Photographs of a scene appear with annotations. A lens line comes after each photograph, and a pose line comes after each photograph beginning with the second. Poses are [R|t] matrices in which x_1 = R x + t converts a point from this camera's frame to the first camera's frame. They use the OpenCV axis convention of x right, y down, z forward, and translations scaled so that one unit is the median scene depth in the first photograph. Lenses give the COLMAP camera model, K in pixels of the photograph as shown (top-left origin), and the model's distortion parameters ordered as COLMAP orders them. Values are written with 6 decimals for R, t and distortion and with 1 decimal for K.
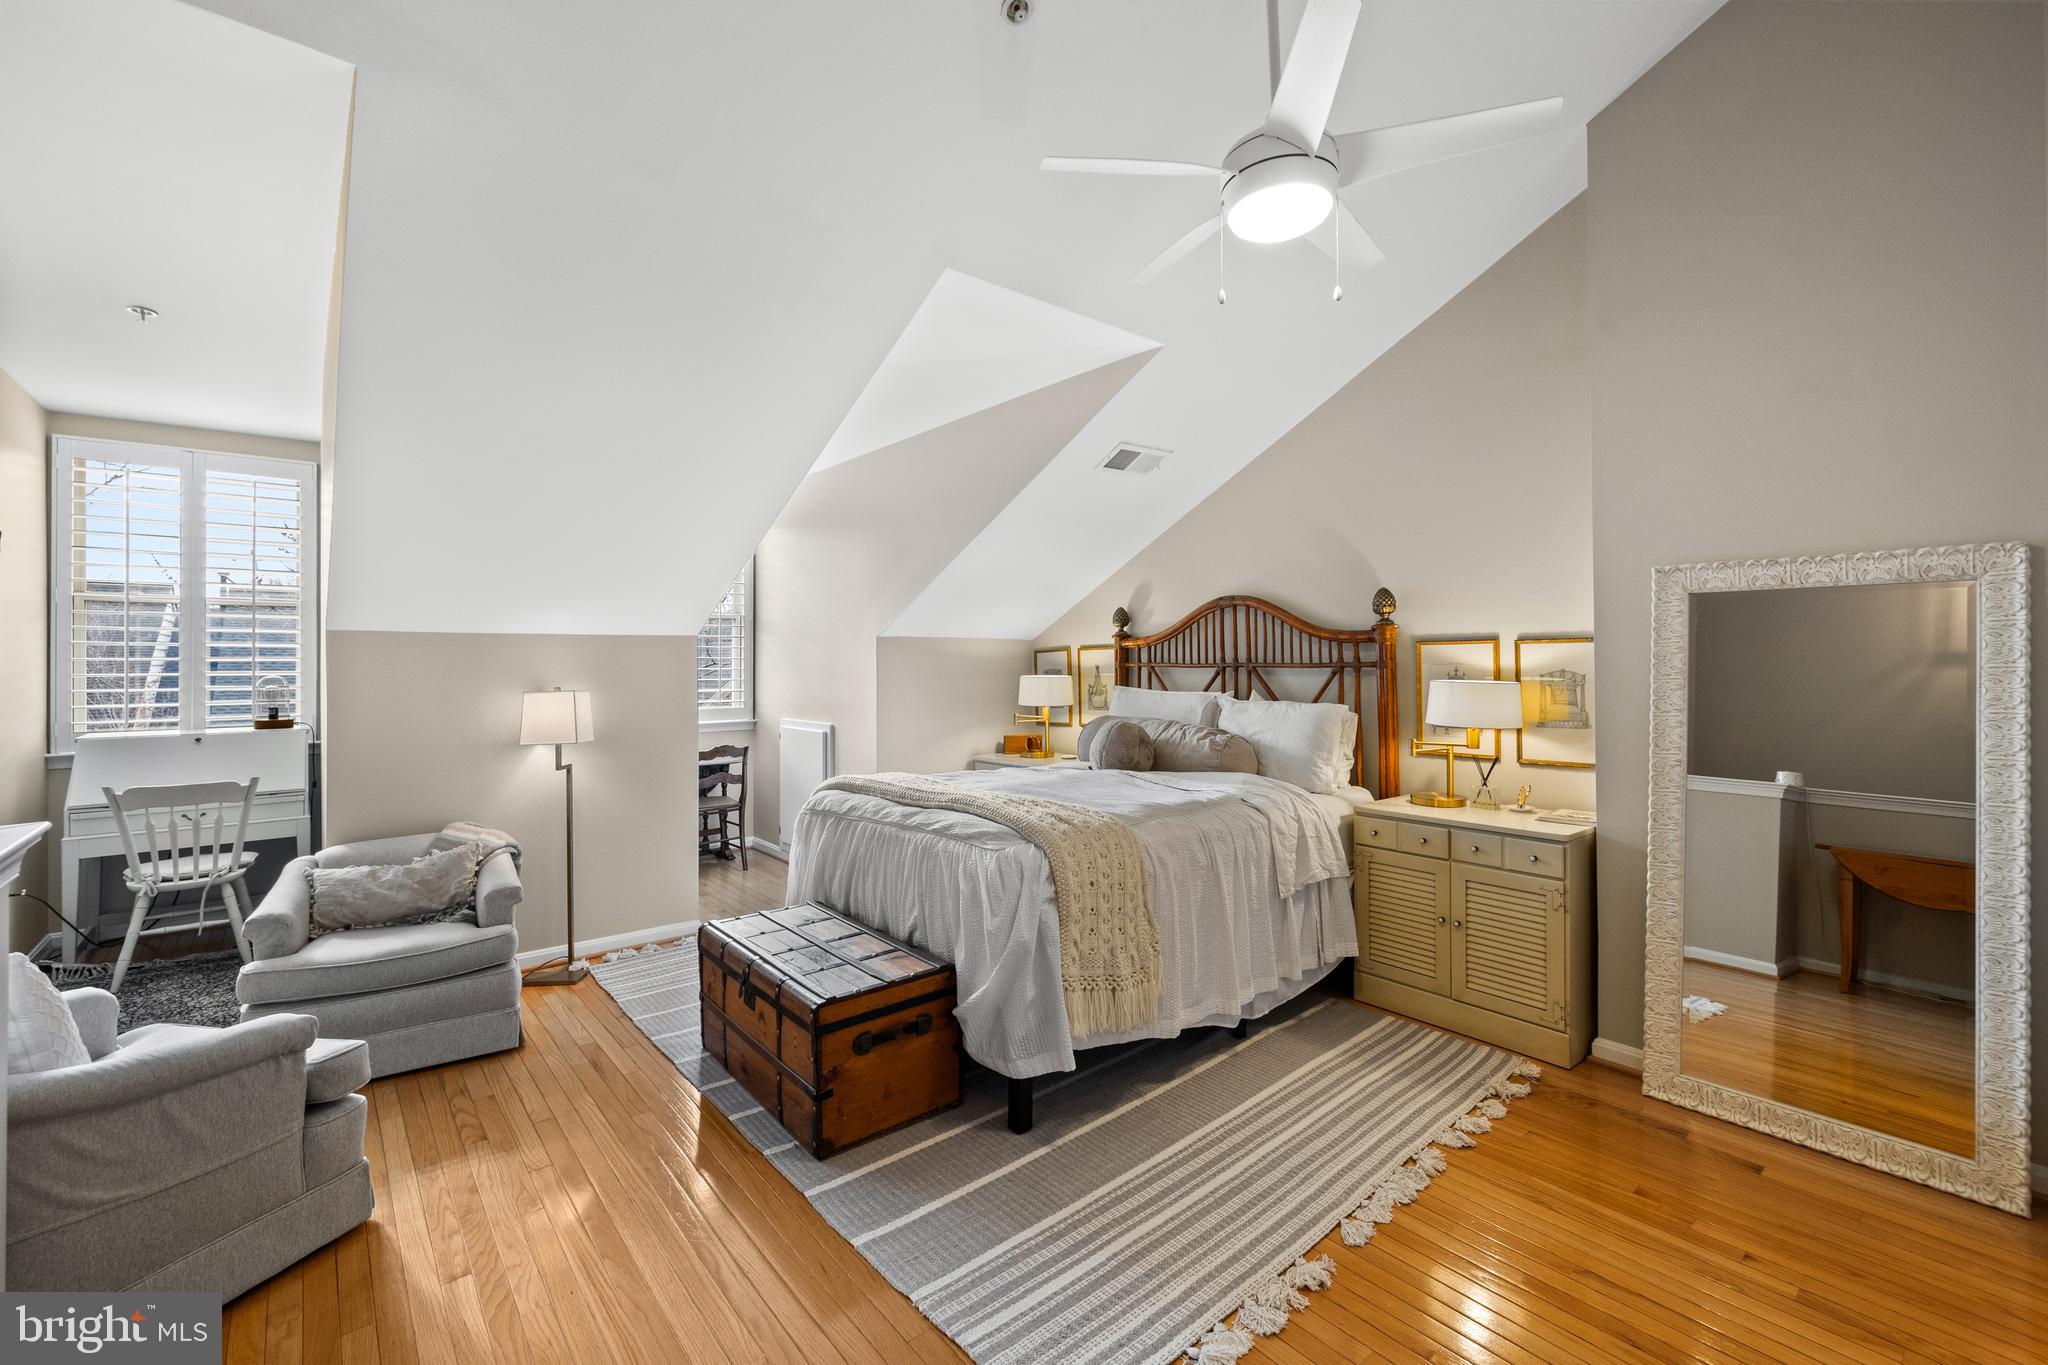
lens RADIAL K [[877.9, 0, 1032.4], [0, 877.9, 667.6], [0, 0, 1]] dist [-0.000553, -0.000394]
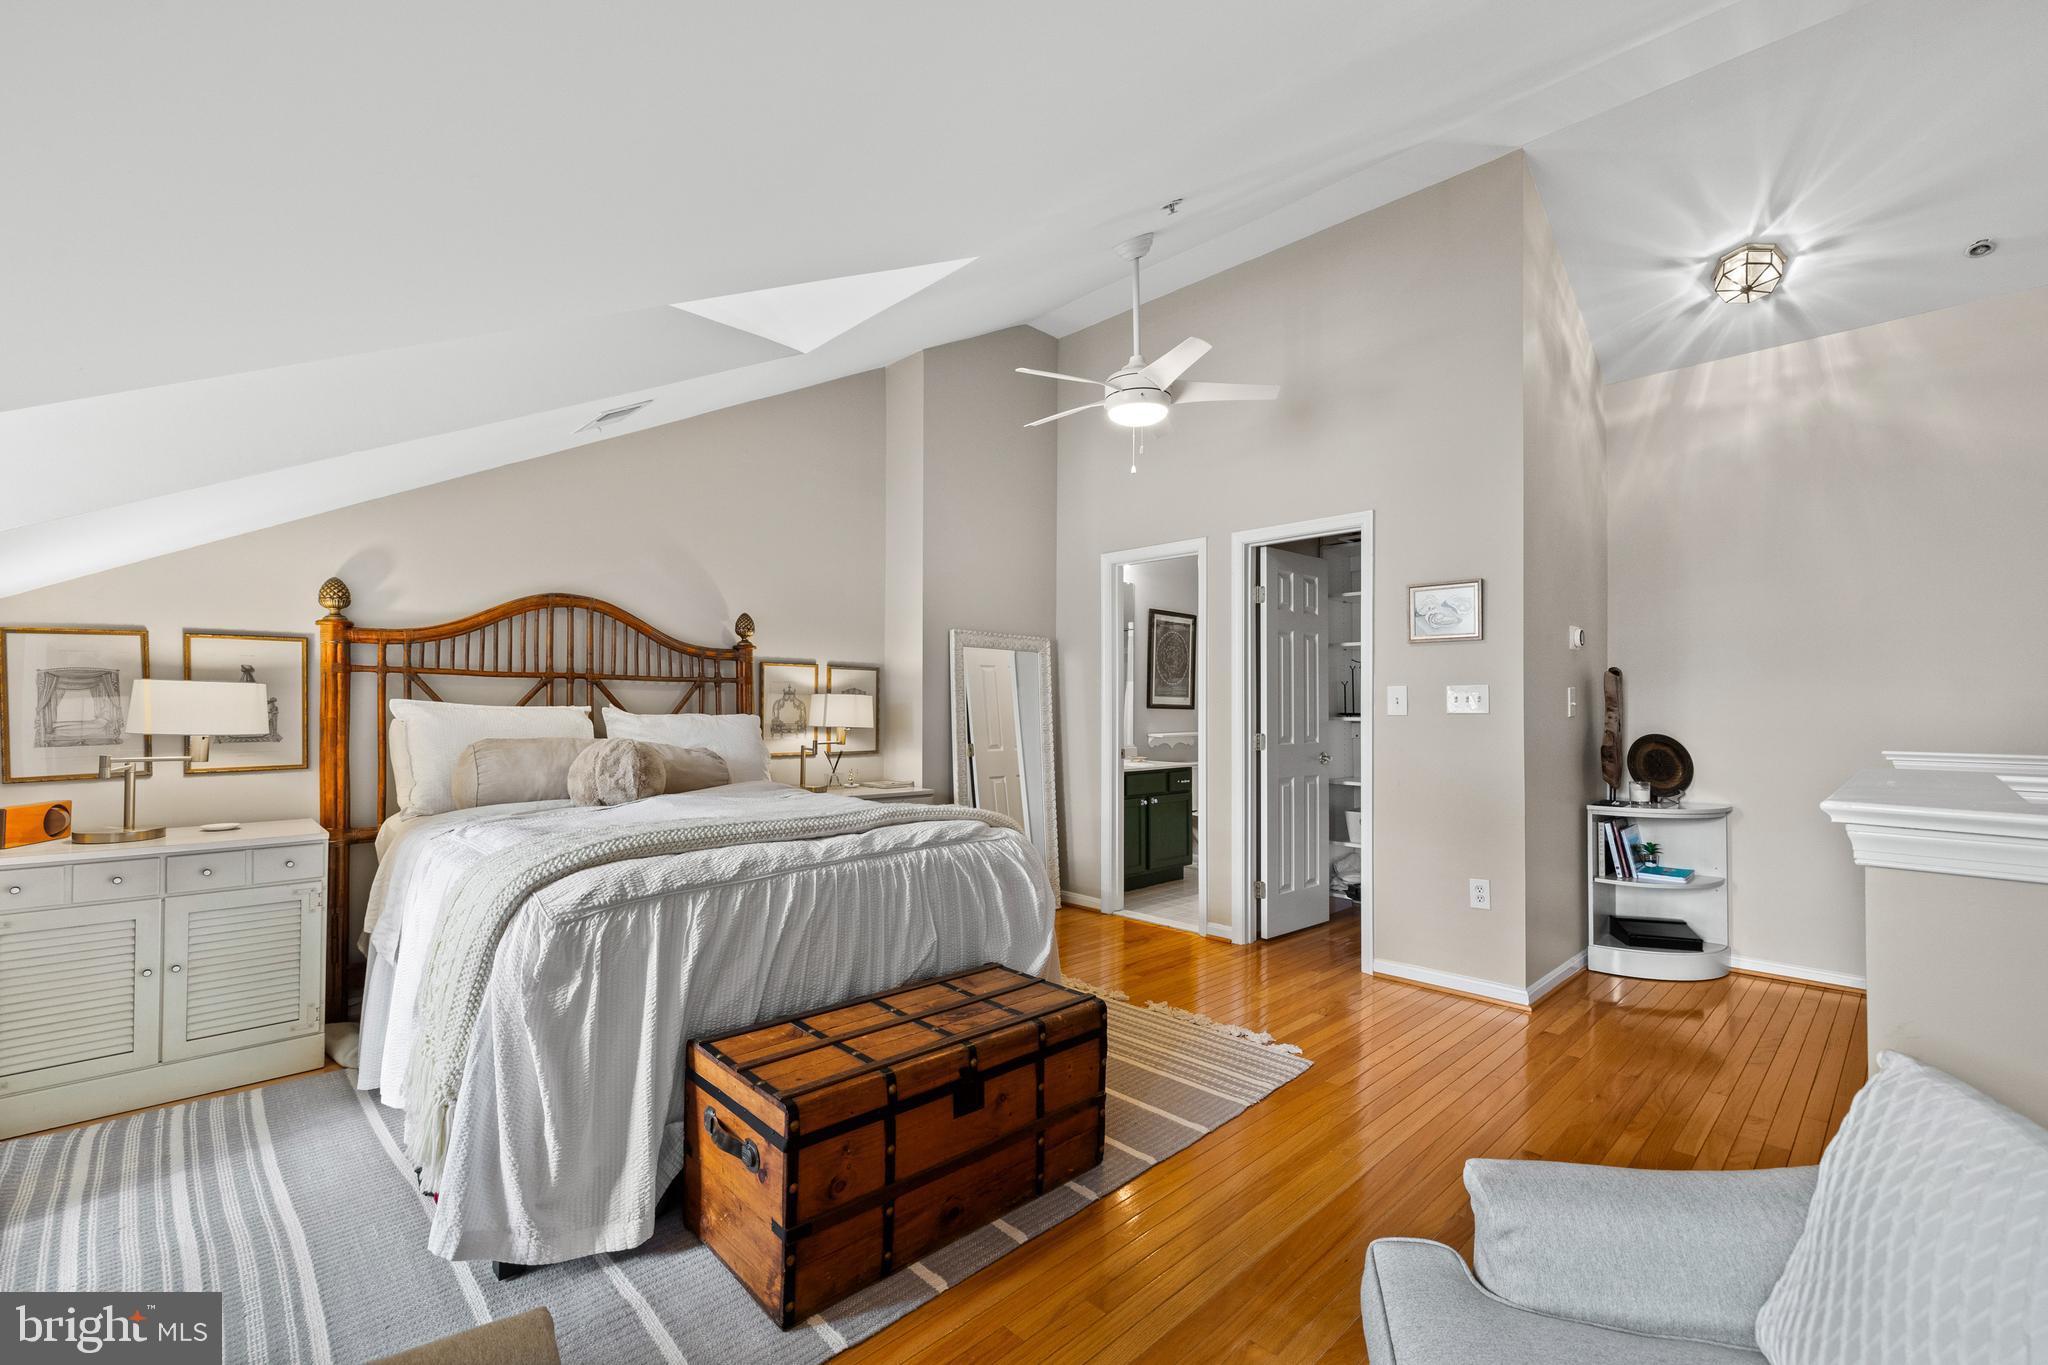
lens RADIAL K [[877.9, 0, 1032.1], [0, 877.9, 702.0], [0, 0, 1]] dist [-0.000553, -0.000394]
pose [[-0.087653, 0.014900, 0.996040, -0.742027], [-0.001079, 0.999886, -0.015053, 0.039873], [-0.996150, -0.002395, -0.087627, 0.710608]]
